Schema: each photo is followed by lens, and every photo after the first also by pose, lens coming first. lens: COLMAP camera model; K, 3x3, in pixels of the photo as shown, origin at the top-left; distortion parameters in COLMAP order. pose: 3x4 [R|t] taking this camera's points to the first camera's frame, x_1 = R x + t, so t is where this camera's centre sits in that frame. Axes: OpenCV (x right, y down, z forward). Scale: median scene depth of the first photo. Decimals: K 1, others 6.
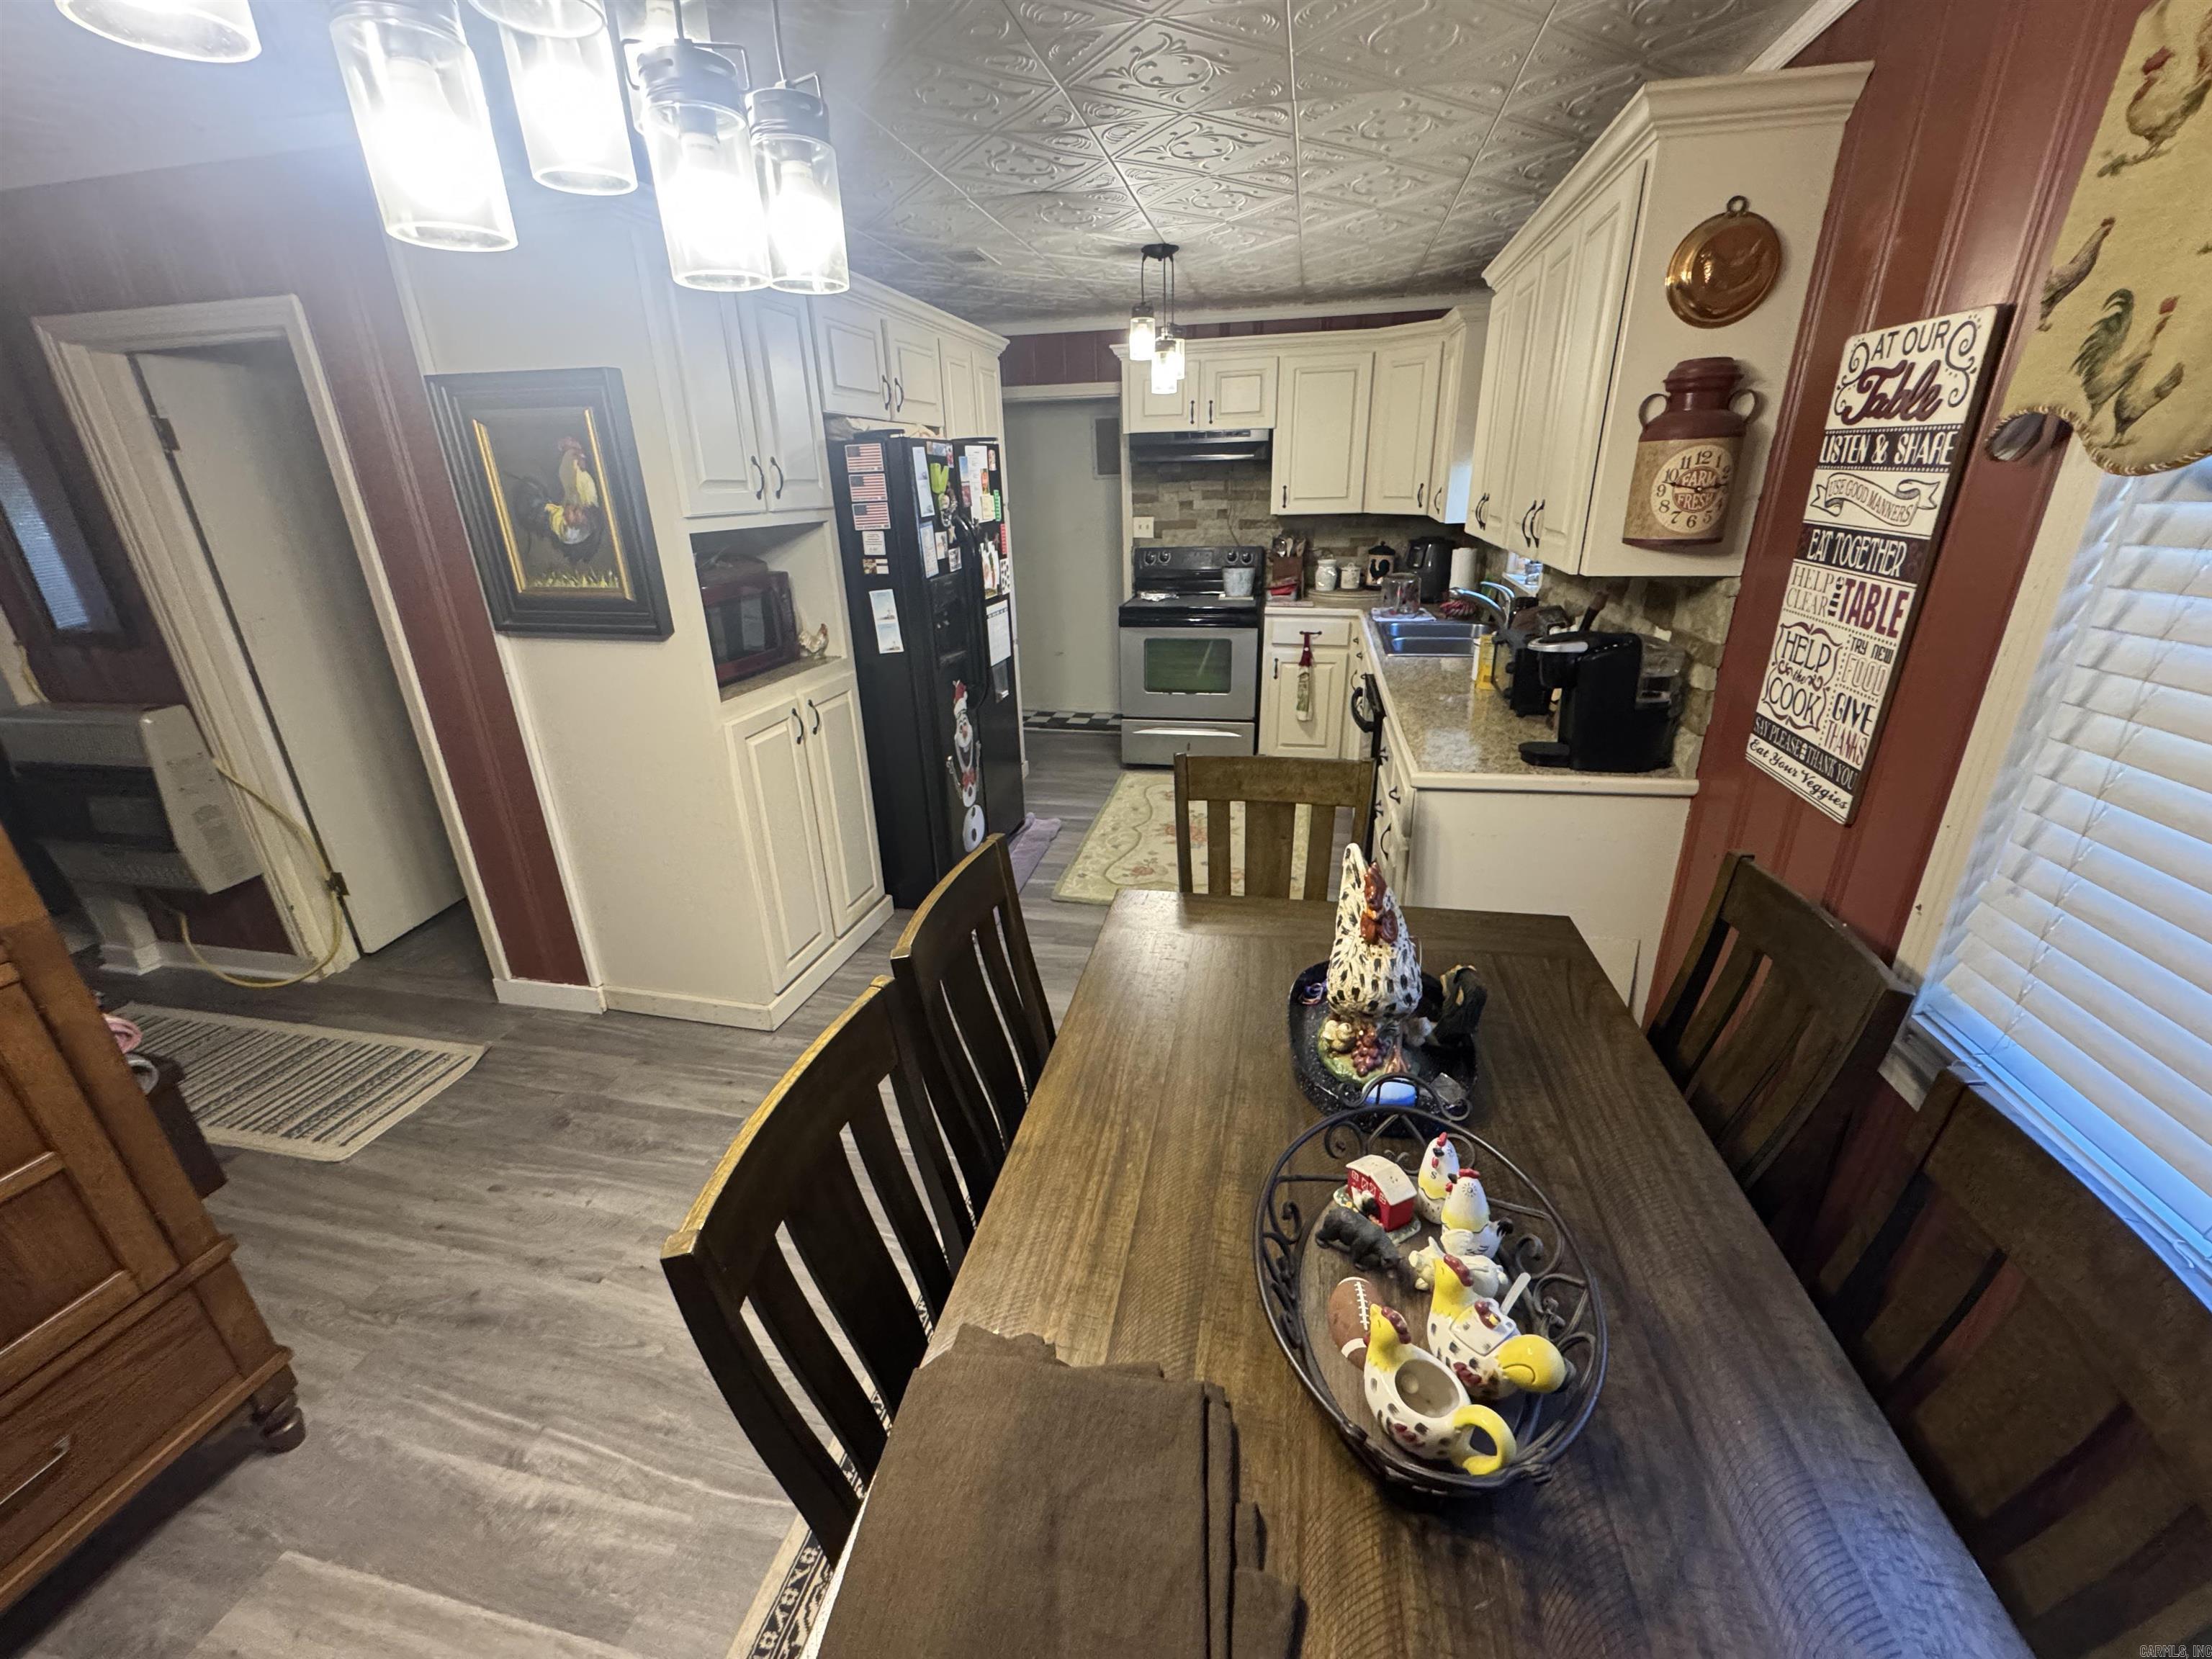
lens RADIAL K [[885.5, 0, 1102.1], [0, 885.5, 828.6], [0, 0, 1]] dist [-0.002654, 0.000168]
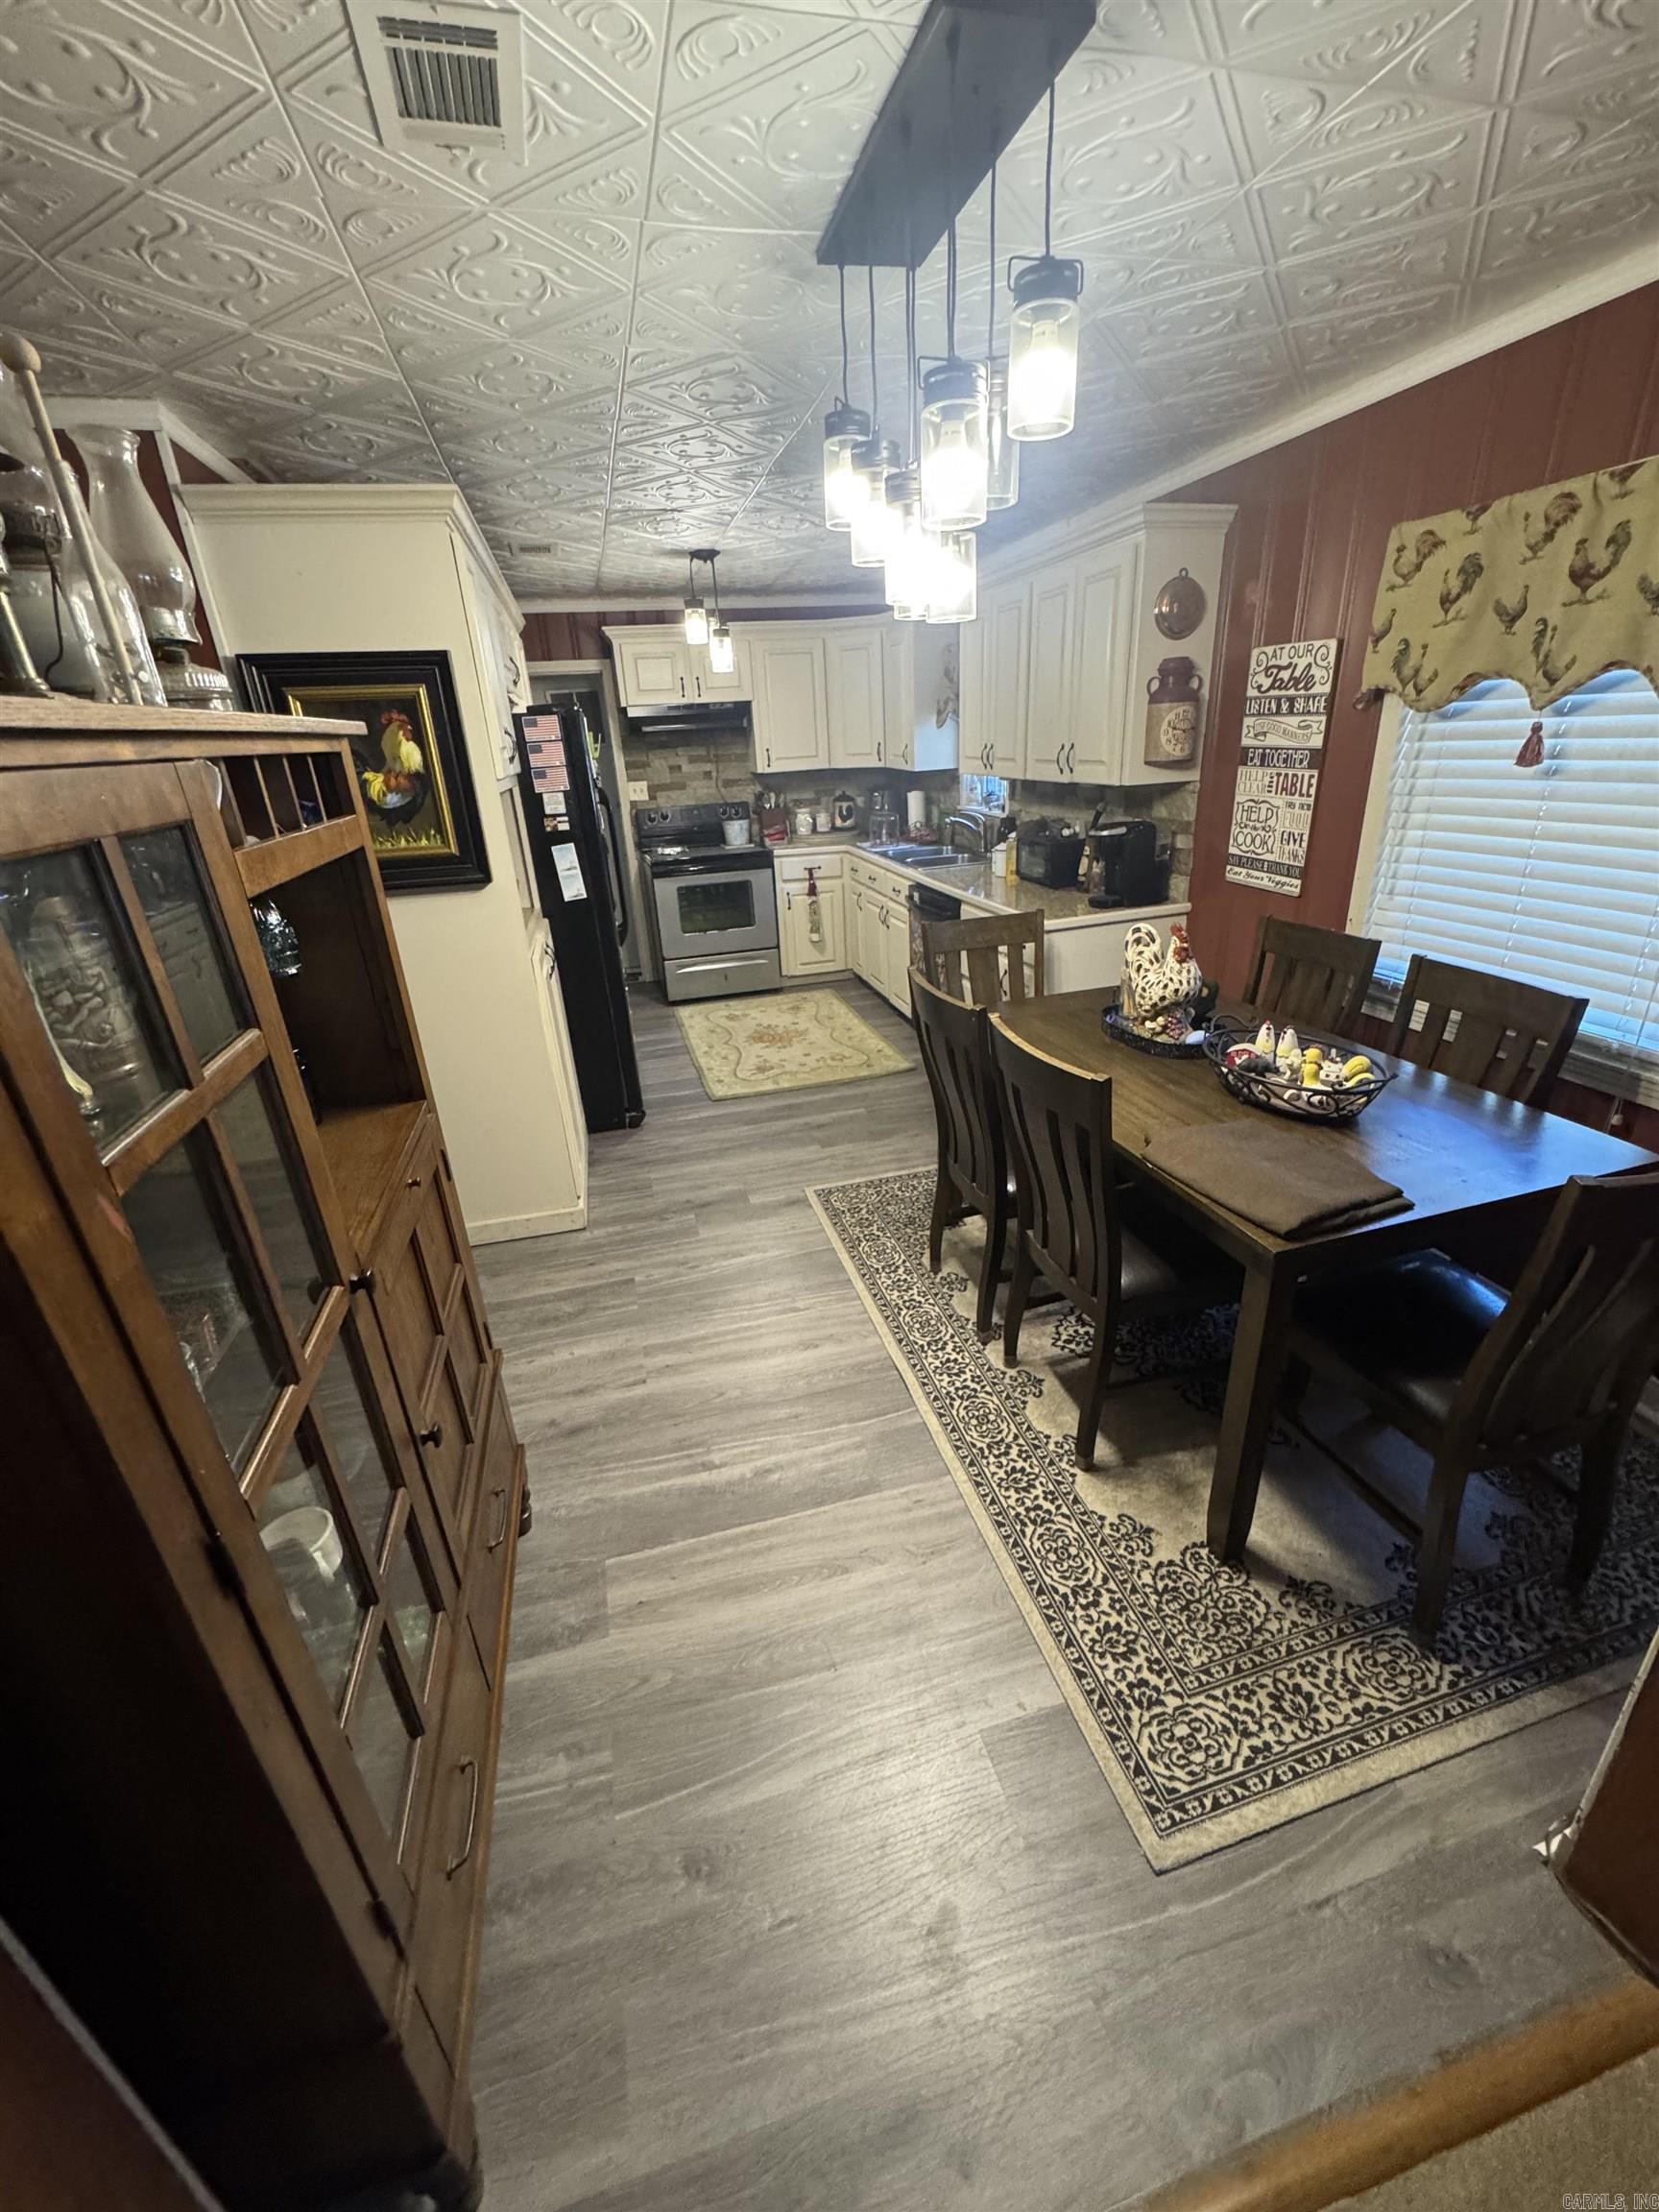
lens RADIAL K [[885.5, 0, 834.8], [0, 885.5, 1110.6], [0, 0, 1]] dist [-0.002654, 0.000168]
pose [[0.886741, -0.200883, 0.416337, -0.690355], [0.197633, 0.978927, 0.051403, 0.109347], [-0.417890, 0.036701, 0.907756, -0.239921]]
